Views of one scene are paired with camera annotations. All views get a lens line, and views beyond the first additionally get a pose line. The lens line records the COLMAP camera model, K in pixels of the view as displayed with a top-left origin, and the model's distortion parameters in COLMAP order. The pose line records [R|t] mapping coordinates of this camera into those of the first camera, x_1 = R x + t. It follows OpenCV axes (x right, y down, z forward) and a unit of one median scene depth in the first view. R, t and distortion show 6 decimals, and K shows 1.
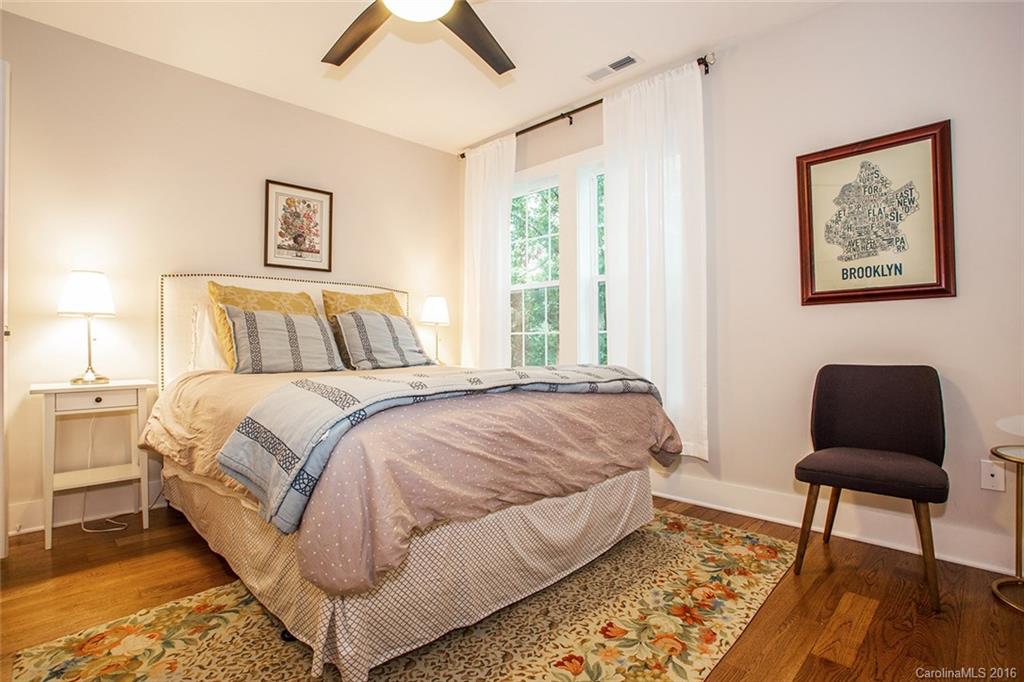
lens RADIAL K [[500.5, 0, 506.0], [0, 500.5, 342.7], [0, 0, 1]] dist [-0.059217, 0.018613]
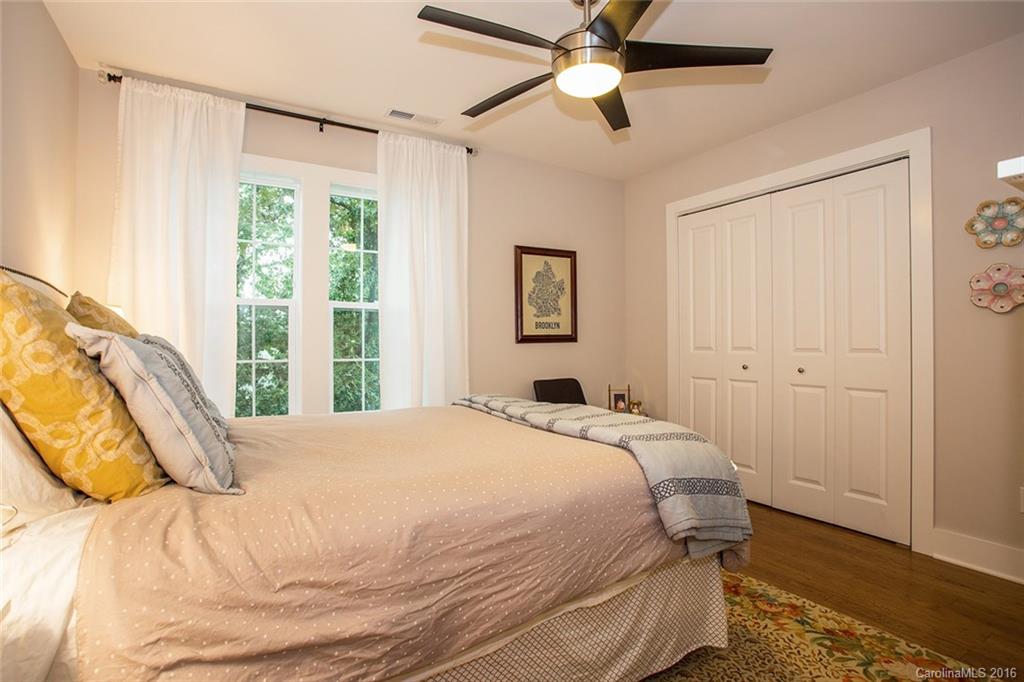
lens RADIAL K [[500.5, 0, 509.6], [0, 500.5, 340.0], [0, 0, 1]] dist [-0.059217, 0.018613]
pose [[0.251210, 0.014439, 0.967825, -0.987760], [0.006977, 0.999836, -0.016728, -0.065318], [-0.967908, 0.010955, 0.251068, 0.681862]]
